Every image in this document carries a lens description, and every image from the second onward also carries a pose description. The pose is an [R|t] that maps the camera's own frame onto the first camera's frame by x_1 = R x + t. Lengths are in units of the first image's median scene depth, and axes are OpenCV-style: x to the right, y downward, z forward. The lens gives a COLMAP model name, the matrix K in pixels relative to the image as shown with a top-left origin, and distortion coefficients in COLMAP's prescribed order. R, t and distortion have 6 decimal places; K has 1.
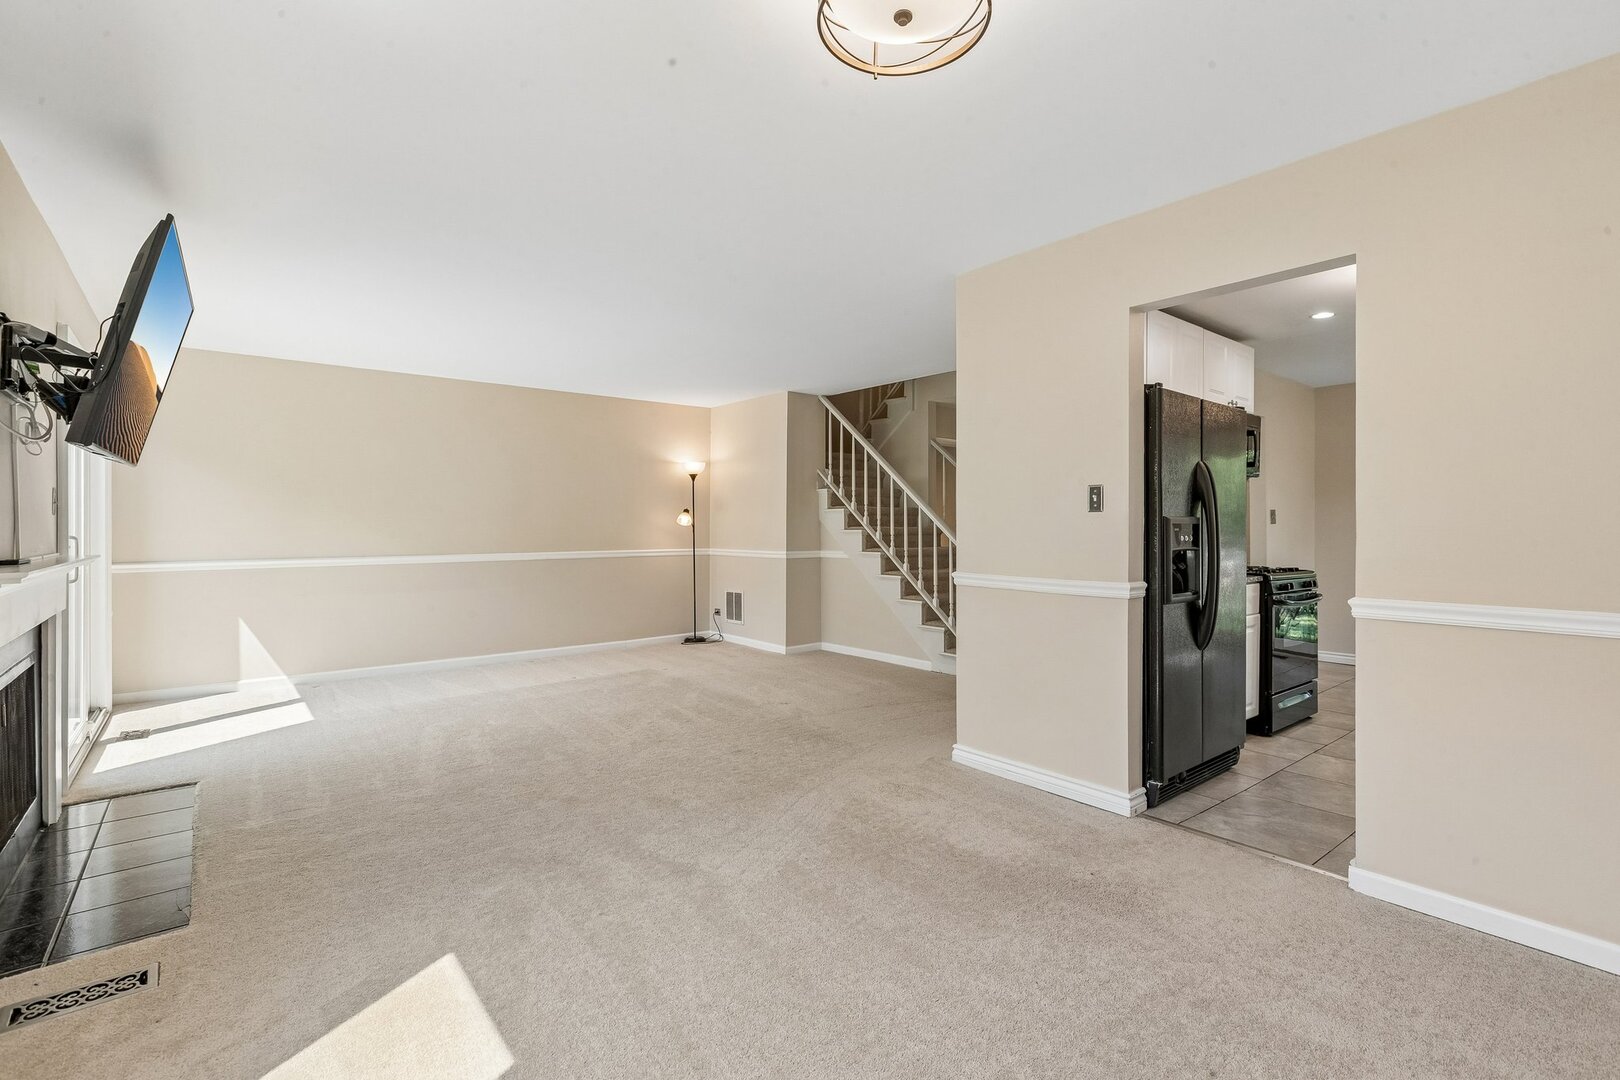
lens RADIAL K [[734.1, 0, 810.4], [0, 734.1, 539.6], [0, 0, 1]] dist [0.001046, 0.000221]
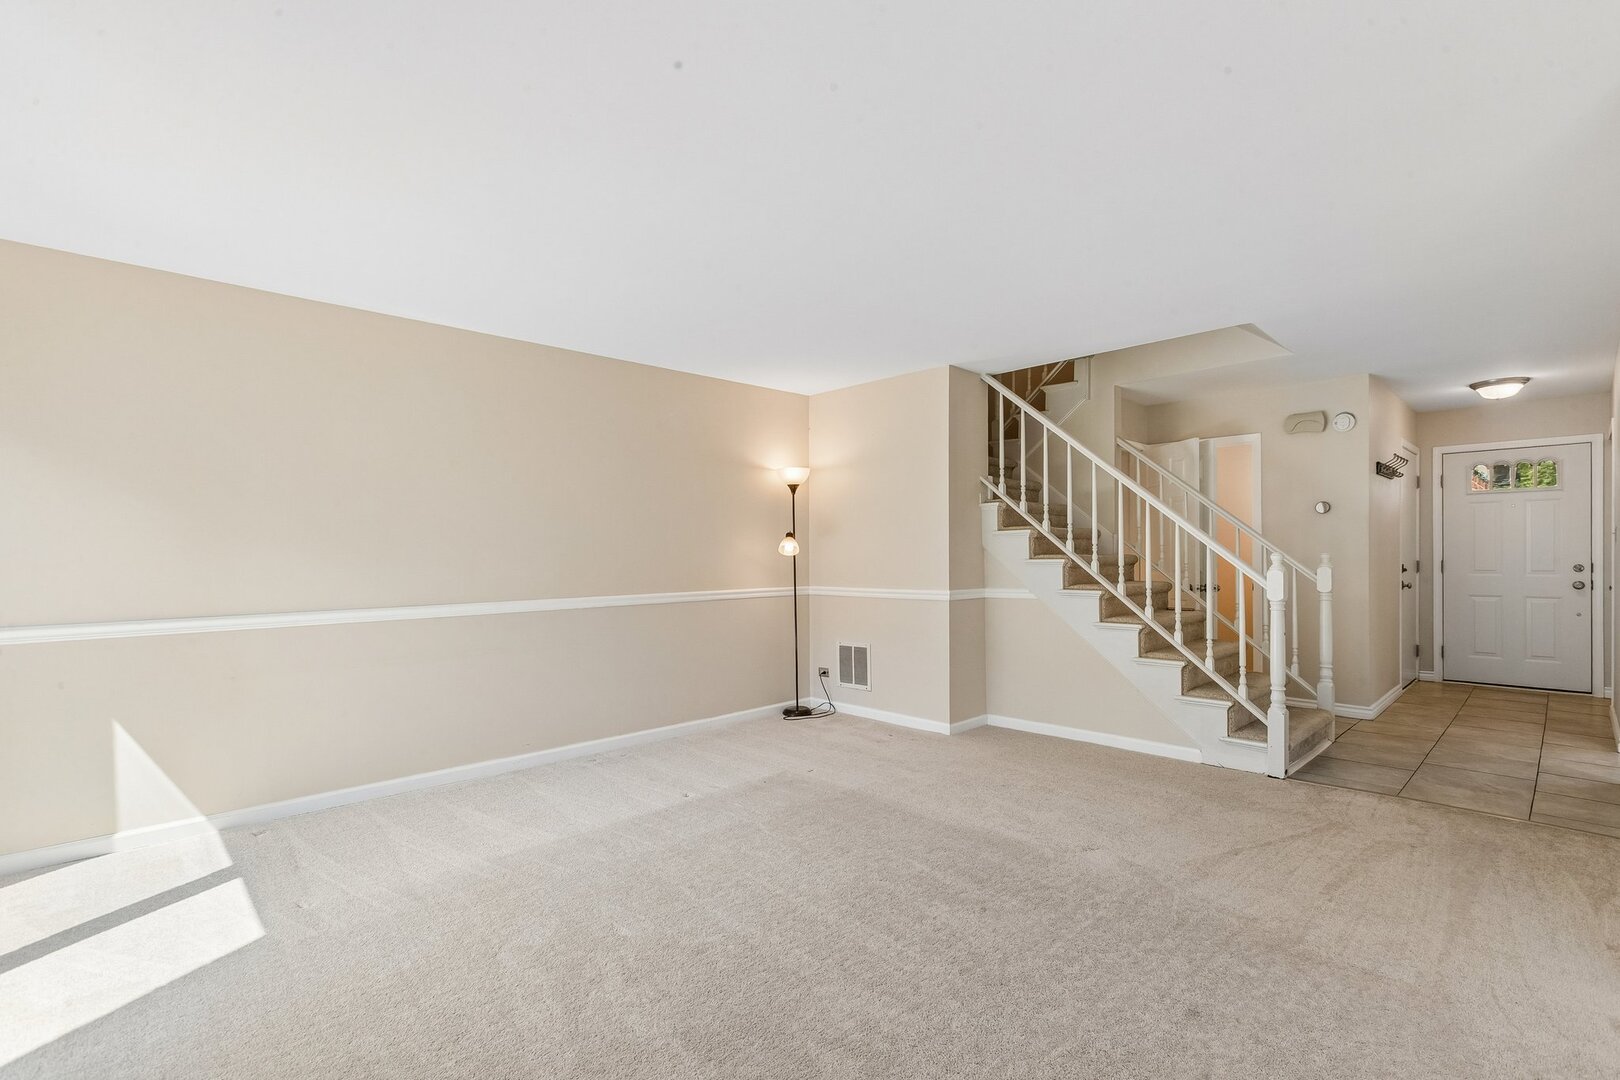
lens RADIAL K [[729.5, 0, 812.5], [0, 729.5, 576.9], [0, 0, 1]] dist [0.003900, 0.000709]
pose [[0.996577, -0.011468, 0.081871, -0.217161], [0.010564, 0.999878, 0.011469, -0.006271], [-0.081992, -0.010564, 0.996577, 0.300054]]
